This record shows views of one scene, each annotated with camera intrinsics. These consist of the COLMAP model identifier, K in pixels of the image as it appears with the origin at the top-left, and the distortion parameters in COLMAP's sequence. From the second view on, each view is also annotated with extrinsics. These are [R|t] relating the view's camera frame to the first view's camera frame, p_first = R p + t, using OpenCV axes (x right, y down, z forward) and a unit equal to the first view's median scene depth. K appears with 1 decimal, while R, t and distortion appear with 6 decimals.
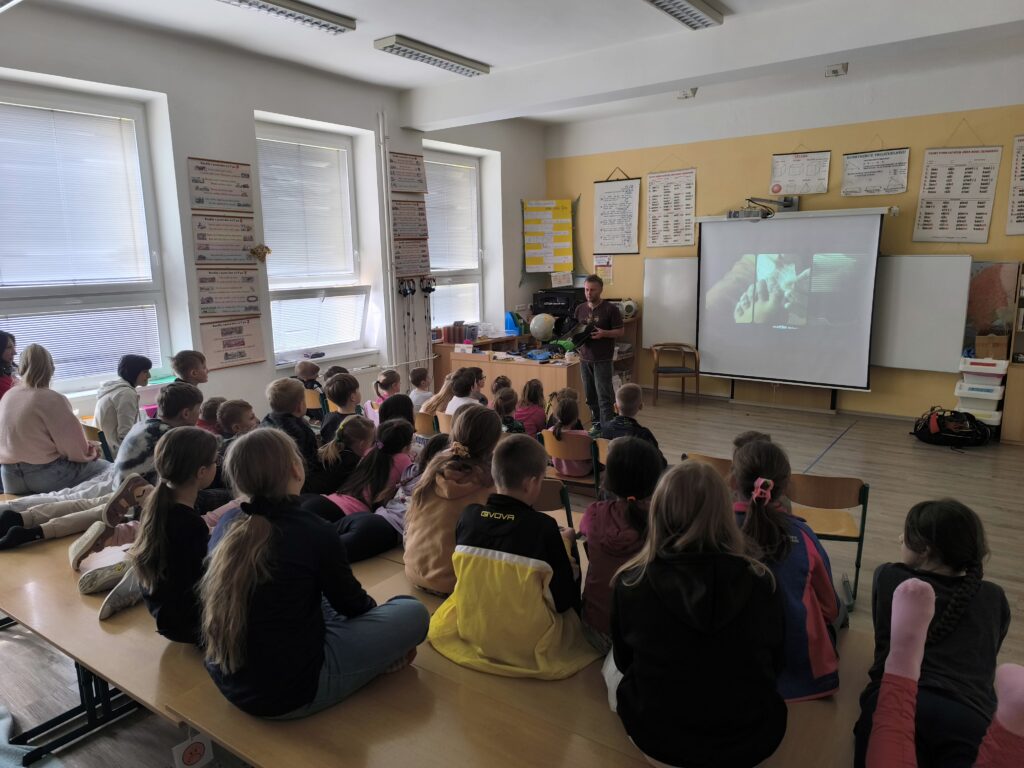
lens RADIAL K [[706.7, 0, 508.3], [0, 706.7, 380.2], [0, 0, 1]] dist [0.043822, -0.040629]
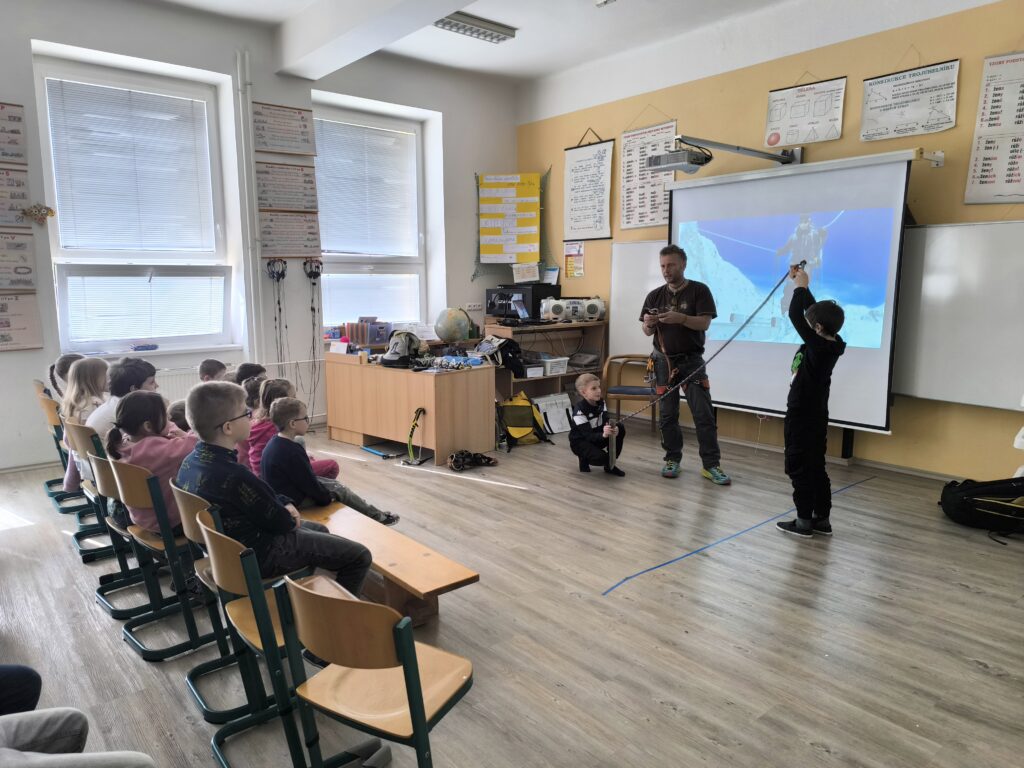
lens RADIAL K [[706.7, 0, 509.9], [0, 706.7, 380.6], [0, 0, 1]] dist [0.043822, -0.040629]
pose [[0.973485, 0.045156, -0.224248, 0.306917], [-0.052671, 0.998229, -0.027638, 0.003479], [0.222603, 0.038716, 0.974140, 0.277107]]
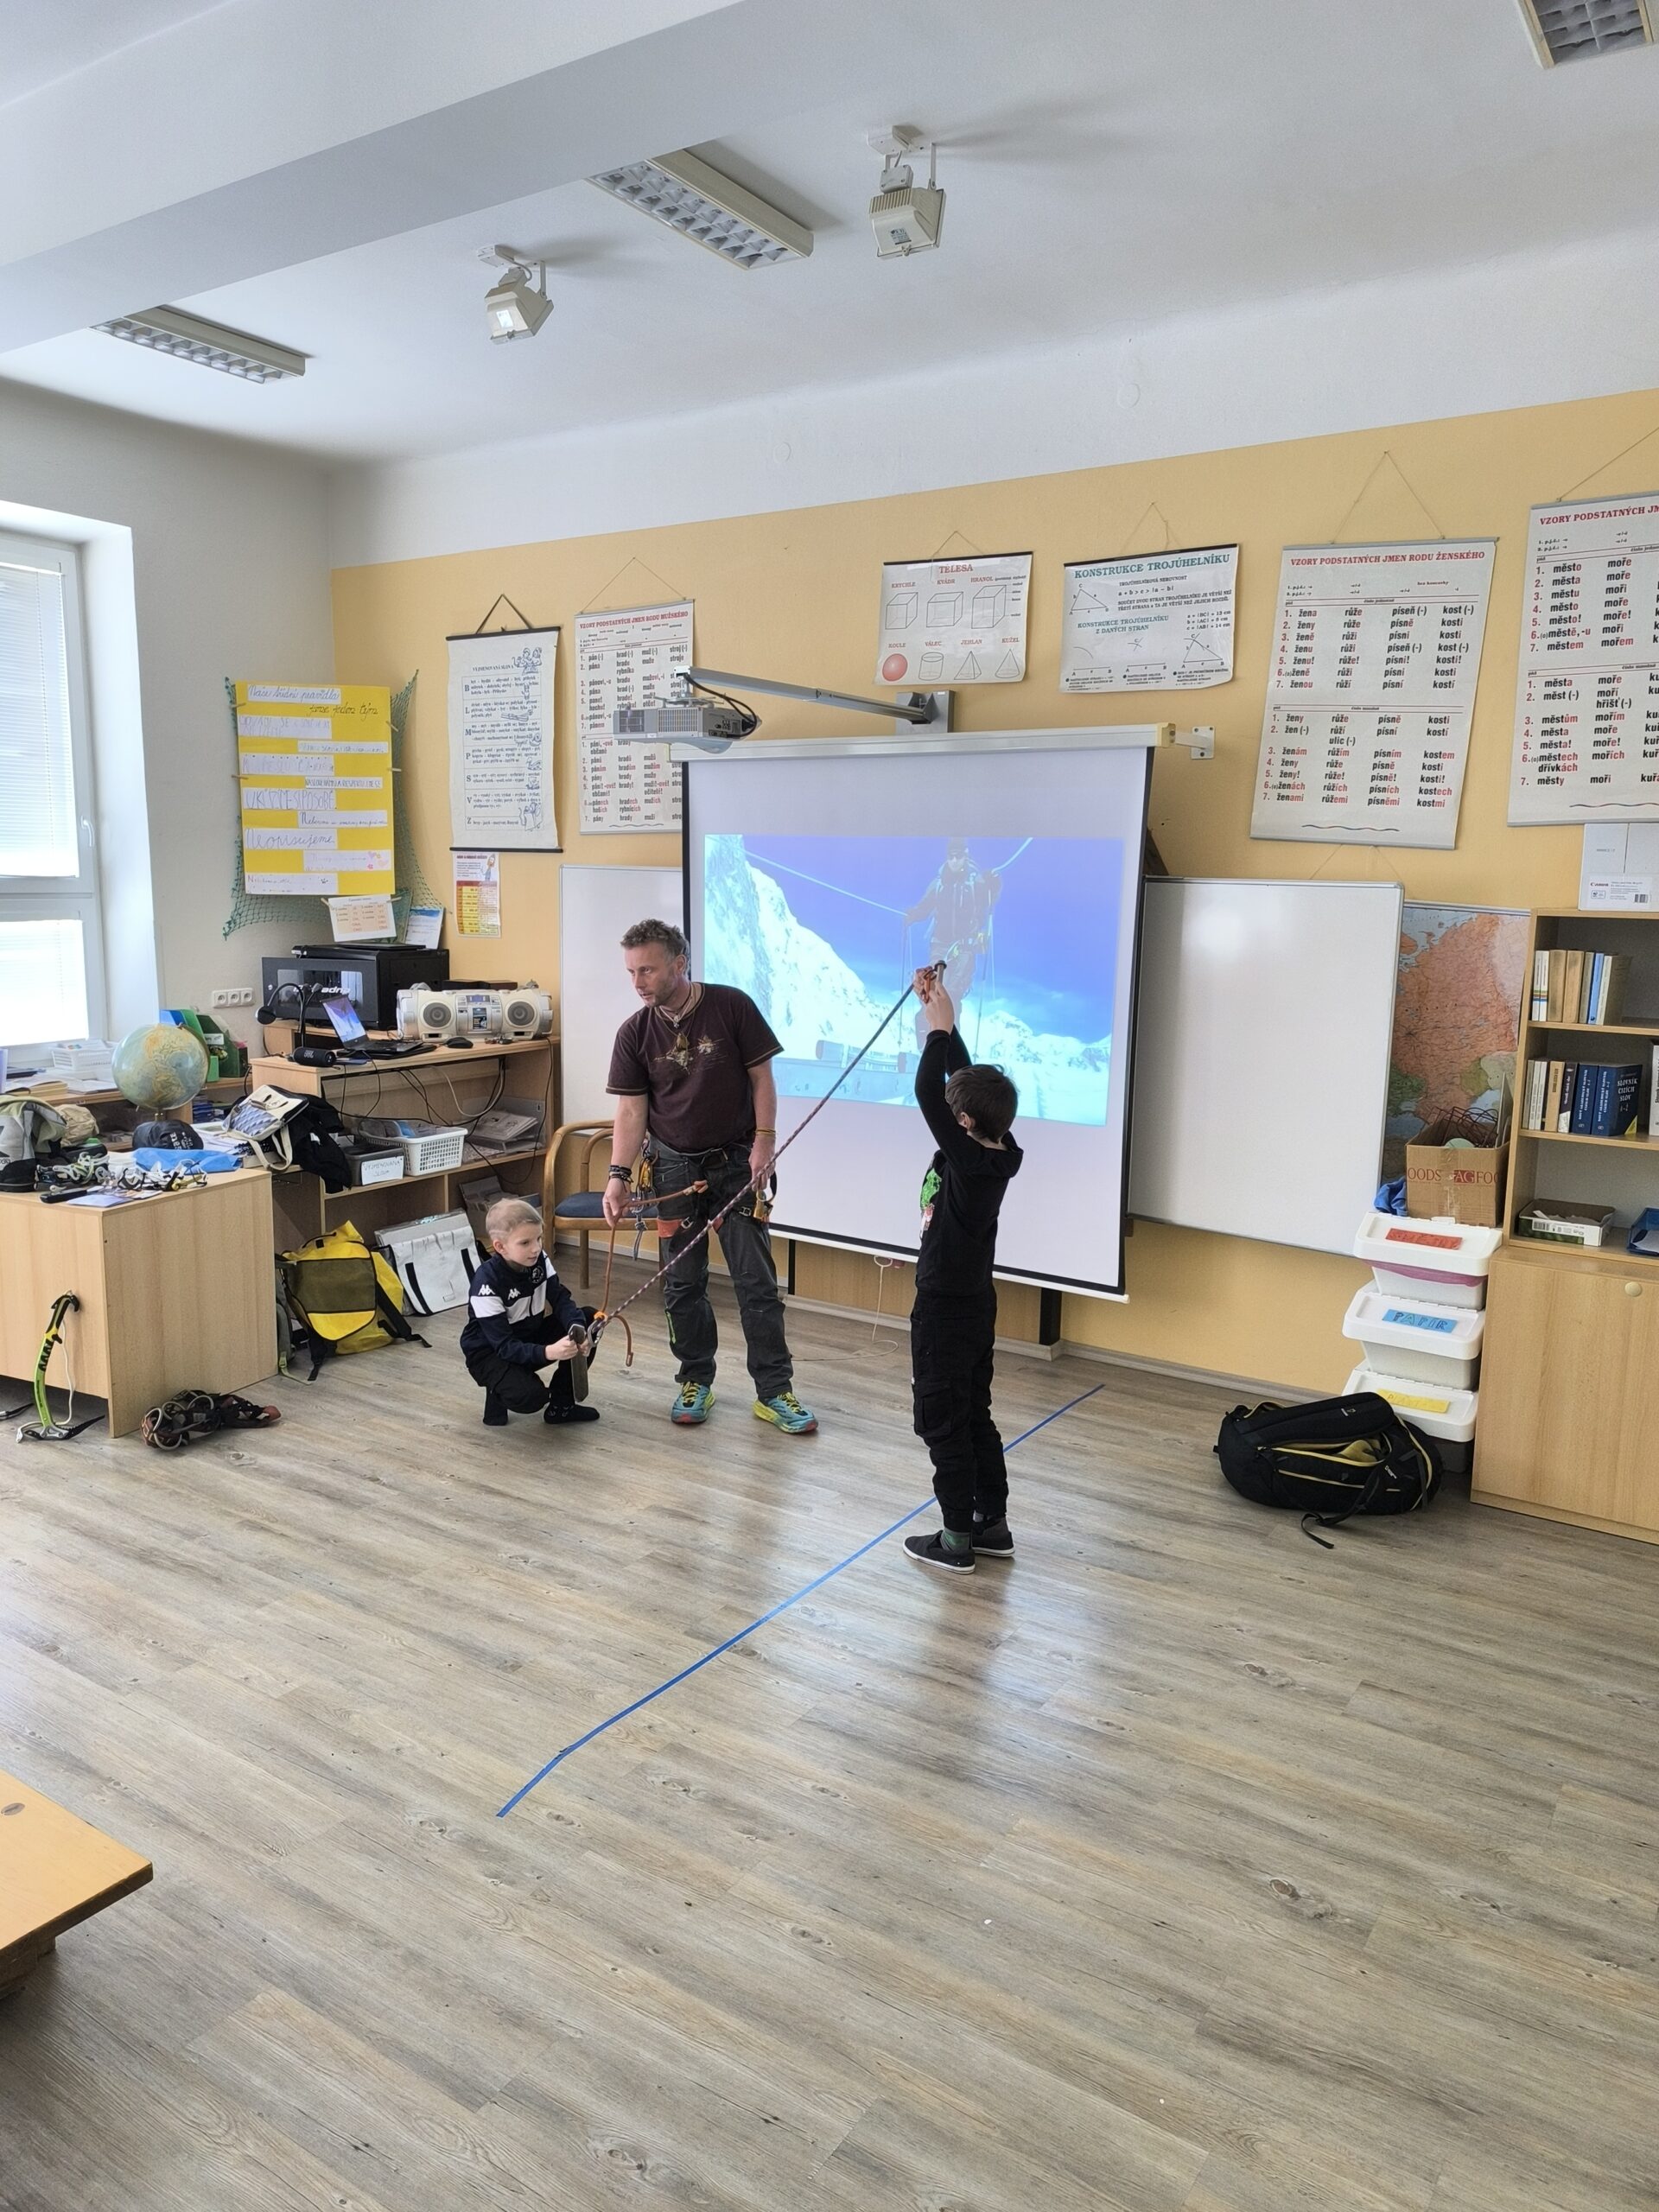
lens RADIAL K [[1526.6, 0, 847.9], [0, 1526.6, 1097.8], [0, 0, 1]] dist [0.043822, -0.040629]
pose [[0.997317, 0.023527, 0.069326, 0.327160], [-0.021751, 0.999418, -0.026261, -0.053359], [-0.069904, 0.024682, 0.997248, 0.315762]]
